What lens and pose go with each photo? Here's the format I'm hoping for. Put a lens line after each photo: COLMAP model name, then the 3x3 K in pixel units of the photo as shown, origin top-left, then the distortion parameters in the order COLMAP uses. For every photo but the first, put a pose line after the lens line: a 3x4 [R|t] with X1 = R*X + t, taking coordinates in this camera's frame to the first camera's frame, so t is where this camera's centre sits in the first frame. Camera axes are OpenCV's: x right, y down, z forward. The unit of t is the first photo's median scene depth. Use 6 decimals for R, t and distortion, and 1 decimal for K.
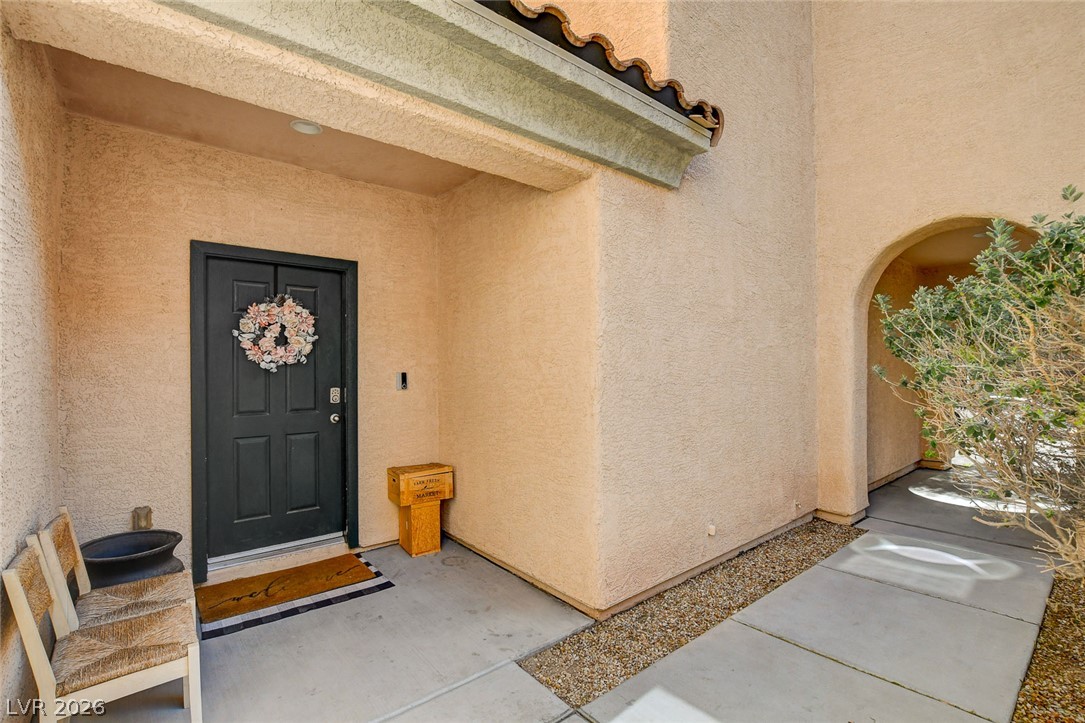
lens RADIAL K [[502.9, 0, 542.6], [0, 502.9, 368.1], [0, 0, 1]] dist [-0.020213, 0.001252]
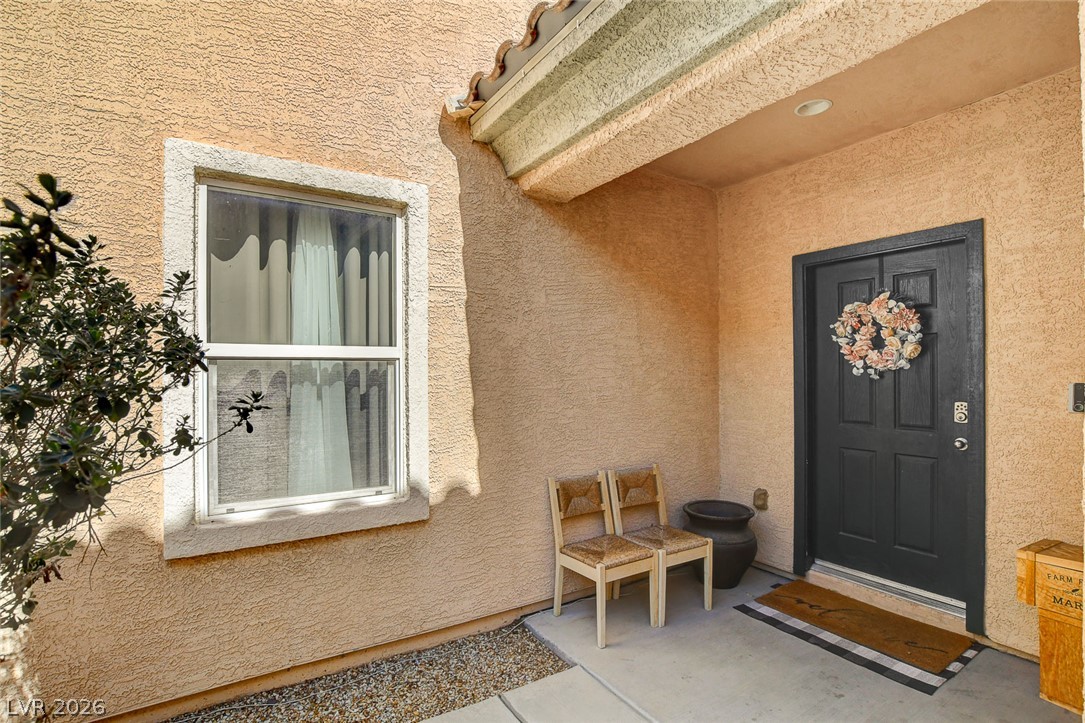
lens RADIAL K [[536.9, 0, 543.6], [0, 536.9, 373.4], [0, 0, 1]] dist [-0.030049, -0.000259]
pose [[-0.147287, 0.005242, -0.989080, 0.473426], [0.003448, 0.999983, 0.004786, -0.008276], [0.989088, -0.002705, -0.147303, 0.570566]]
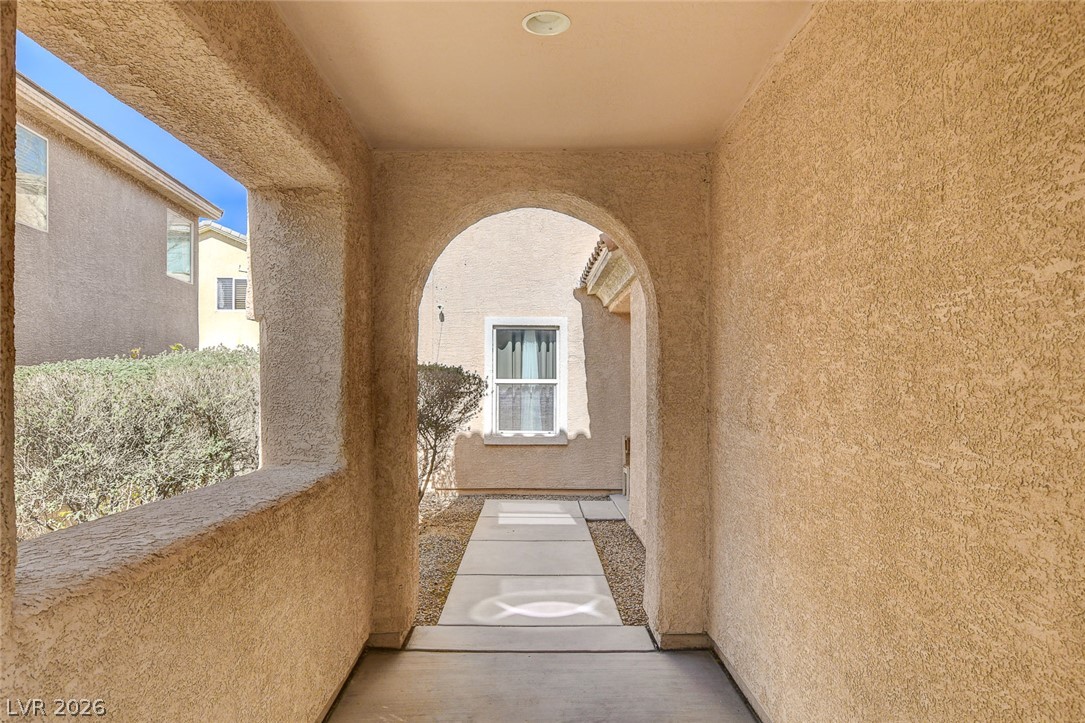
lens RADIAL K [[755.3, 0, 540.7], [0, 755.3, 362.9], [0, 0, 1]] dist [0.000252, 0.000005]
pose [[-0.639572, -0.017410, -0.768534, 2.193482], [0.000975, 0.999724, -0.023458, -0.039750], [0.768731, -0.015752, -0.639379, 2.228397]]
